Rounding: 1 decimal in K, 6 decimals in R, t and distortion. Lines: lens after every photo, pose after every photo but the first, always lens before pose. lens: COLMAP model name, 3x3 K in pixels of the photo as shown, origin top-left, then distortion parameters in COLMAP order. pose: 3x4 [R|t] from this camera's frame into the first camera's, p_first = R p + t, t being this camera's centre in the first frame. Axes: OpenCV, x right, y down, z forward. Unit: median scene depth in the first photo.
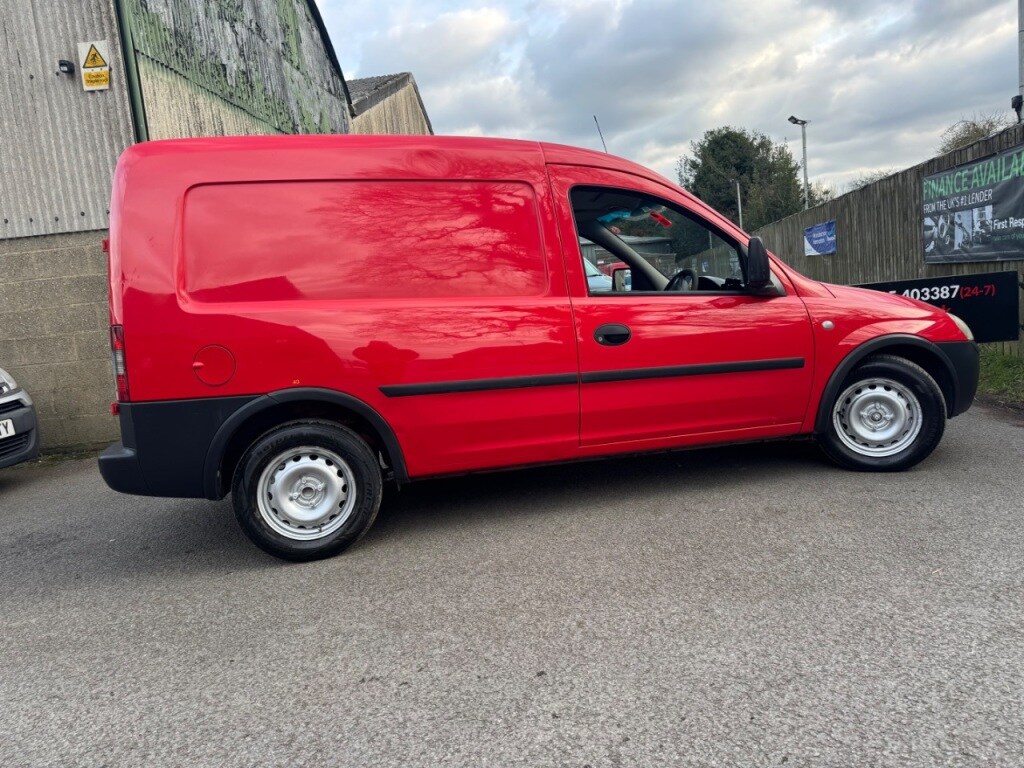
lens RADIAL K [[723.7, 0, 517.3], [0, 723.7, 382.9], [0, 0, 1]] dist [0.035109, -0.042274]
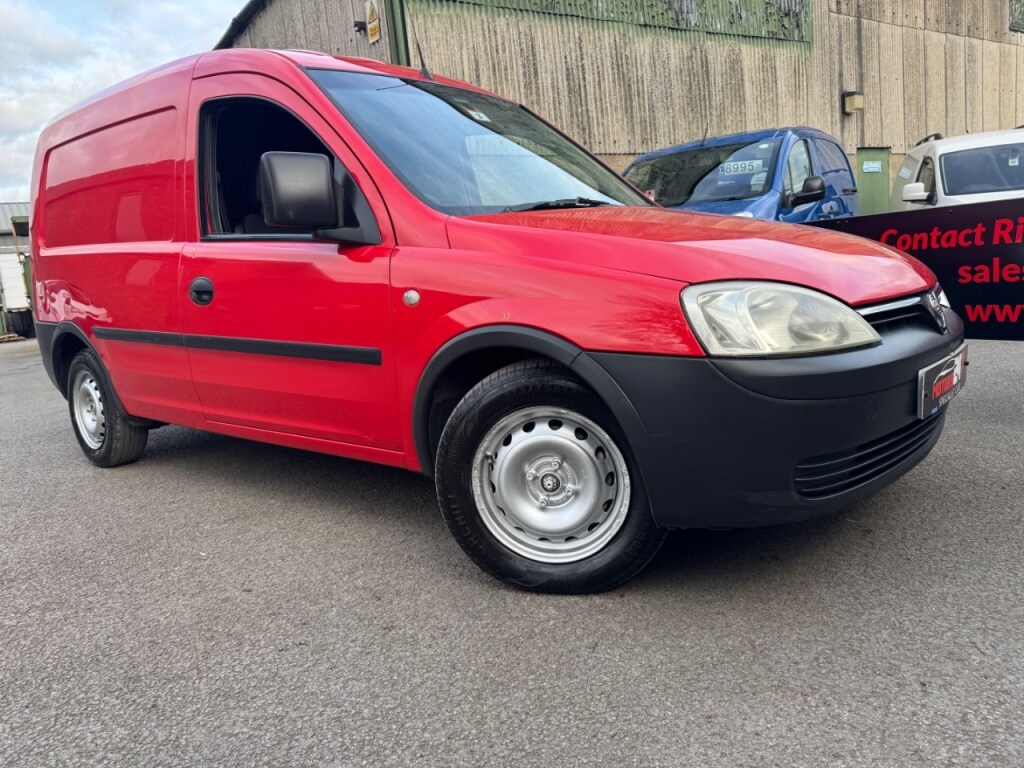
lens RADIAL K [[723.7, 0, 502.4], [0, 723.7, 377.1], [0, 0, 1]] dist [0.035109, -0.042274]
pose [[0.612284, 0.157683, -0.774755, 0.572113], [-0.056465, 0.986129, 0.156079, -0.068683], [0.788619, -0.051818, 0.612694, 0.443734]]
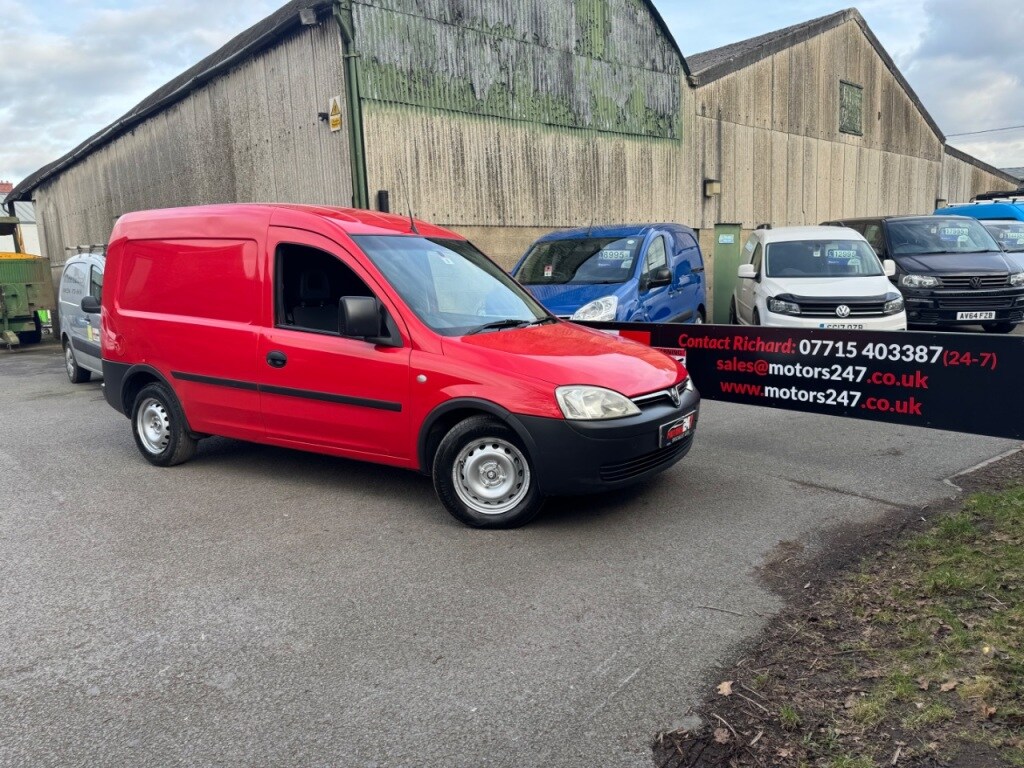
lens RADIAL K [[723.7, 0, 508.9], [0, 723.7, 381.8], [0, 0, 1]] dist [0.035109, -0.042274]
pose [[0.714484, 0.170938, -0.678449, 0.786501], [-0.113330, 0.985165, 0.128867, -0.143288], [0.690412, -0.015185, 0.723257, 0.191953]]
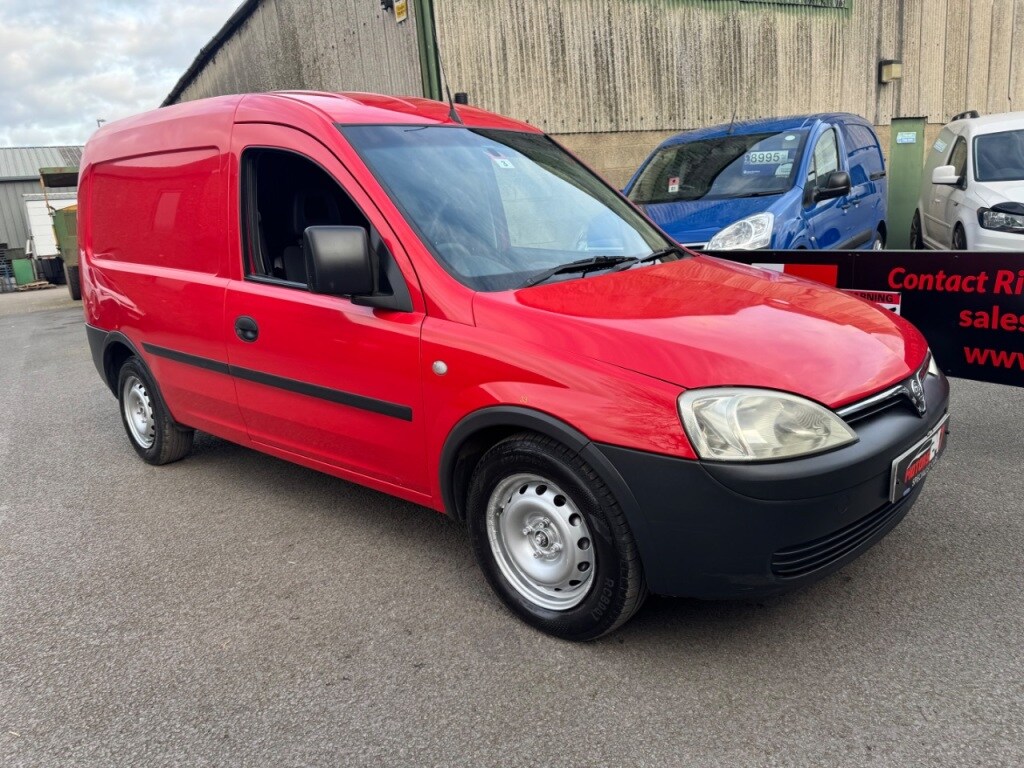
lens RADIAL K [[723.7, 0, 502.6], [0, 723.7, 387.3], [0, 0, 1]] dist [0.035109, -0.042274]
pose [[0.586280, 0.235724, -0.775055, 0.590886], [-0.069042, 0.967788, 0.242115, -0.135755], [0.807161, -0.088436, 0.583670, 0.424934]]
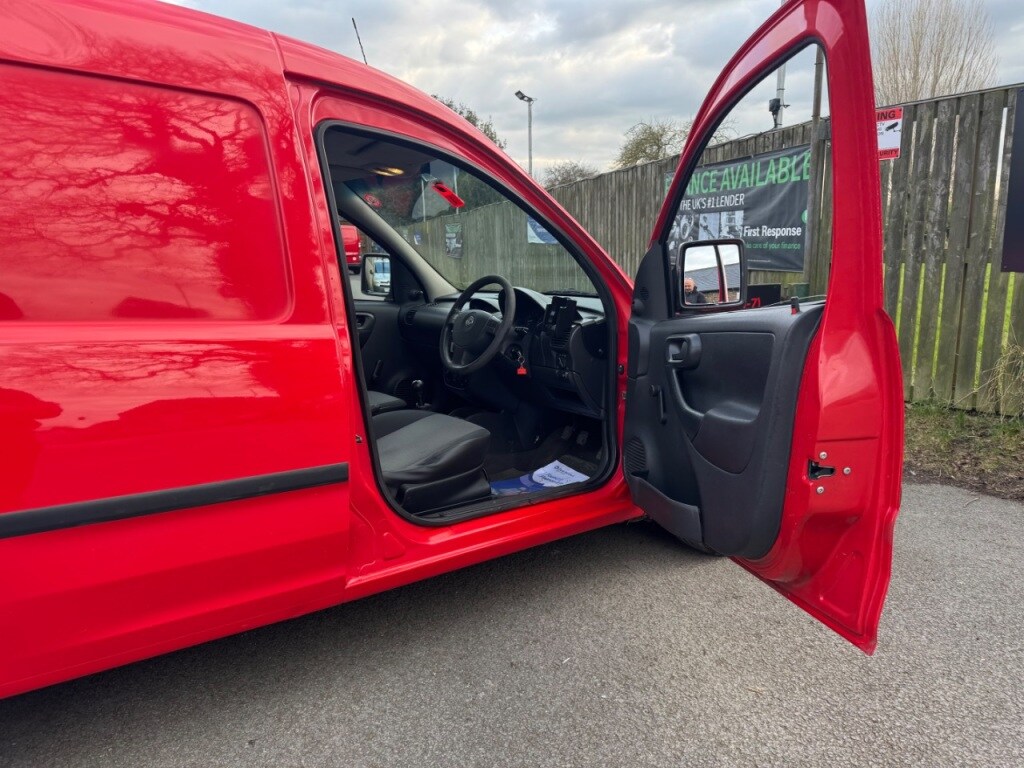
lens RADIAL K [[723.7, 0, 513.1], [0, 723.7, 395.1], [0, 0, 1]] dist [0.035109, -0.042274]
pose [[0.920718, -0.009564, 0.390111, -0.008983], [-0.013784, 0.998279, 0.057005, -0.057982], [-0.389985, -0.057863, 0.919002, 0.251304]]
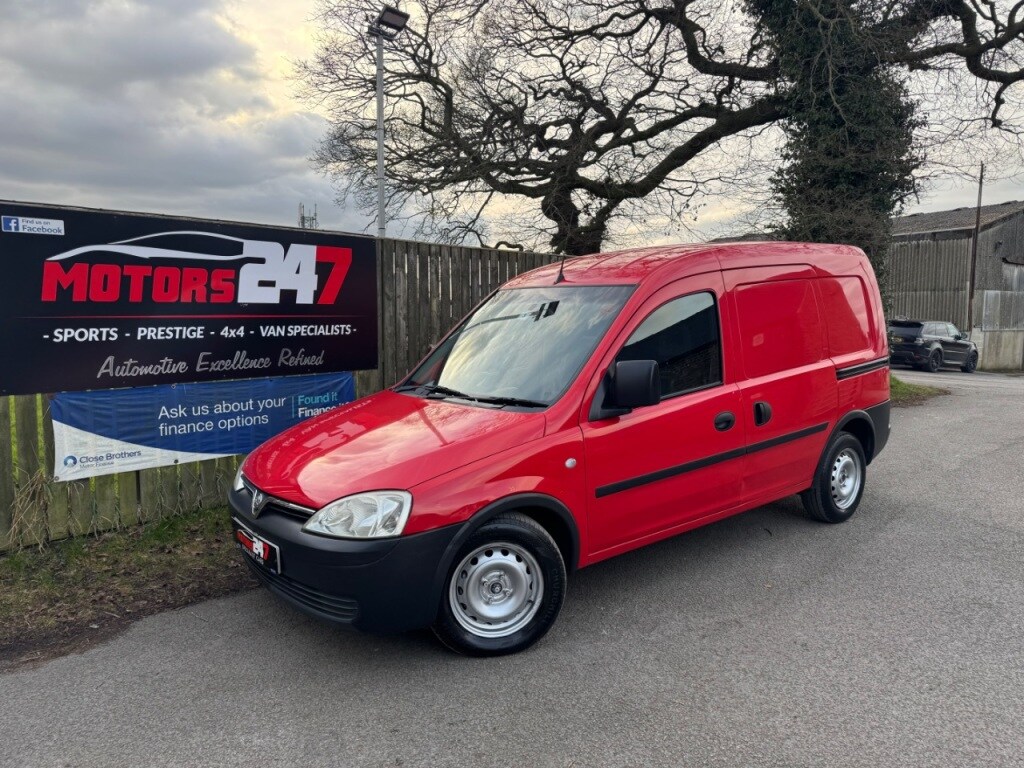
lens RADIAL K [[723.7, 0, 517.0], [0, 723.7, 376.9], [0, 0, 1]] dist [0.035109, -0.042274]
pose [[-0.543881, 0.019391, 0.838938, -0.098971], [0.145827, 0.986706, 0.071733, -0.147689], [-0.826394, 0.161354, -0.539479, 0.732489]]
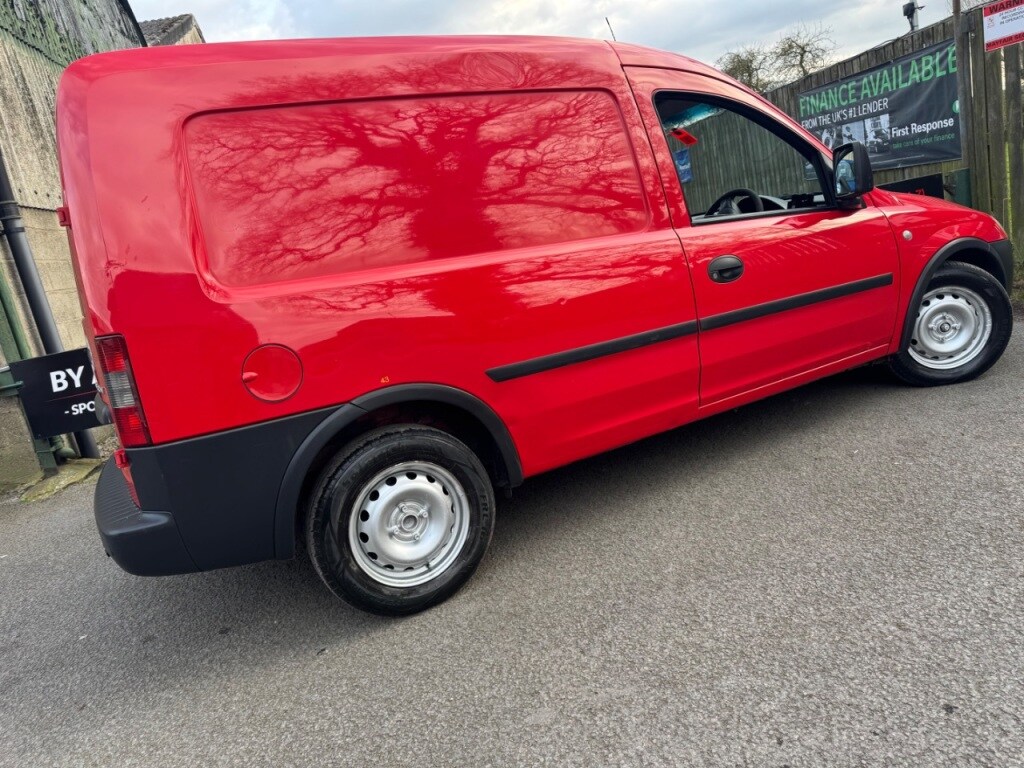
lens RADIAL K [[723.7, 0, 507.5], [0, 723.7, 383.4], [0, 0, 1]] dist [0.035109, -0.042274]
pose [[0.959283, -0.148591, 0.240202, -0.193607], [0.134272, 0.988101, 0.075016, -0.019337], [-0.248491, -0.039709, 0.967820, 0.140201]]
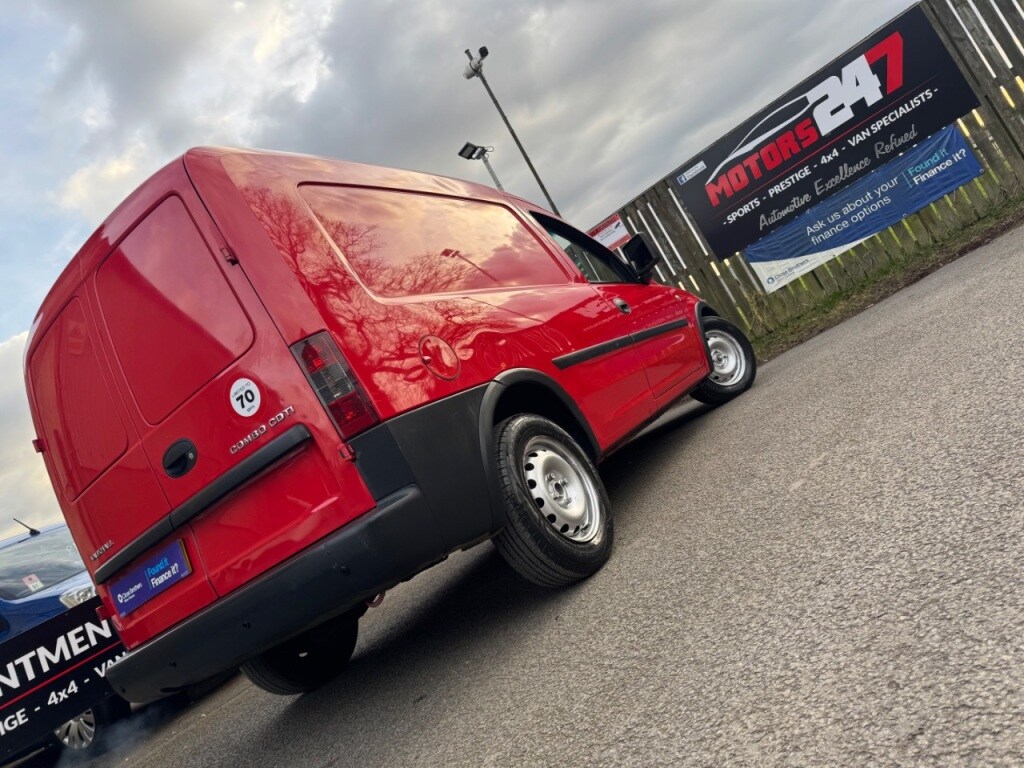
lens RADIAL K [[723.7, 0, 516.2], [0, 723.7, 381.4], [0, 0, 1]] dist [0.035109, -0.042274]
pose [[0.635663, -0.210815, 0.742623, -0.499322], [0.507213, 0.839258, -0.195912, 0.101556], [-0.581951, 0.501202, 0.640413, 0.244434]]
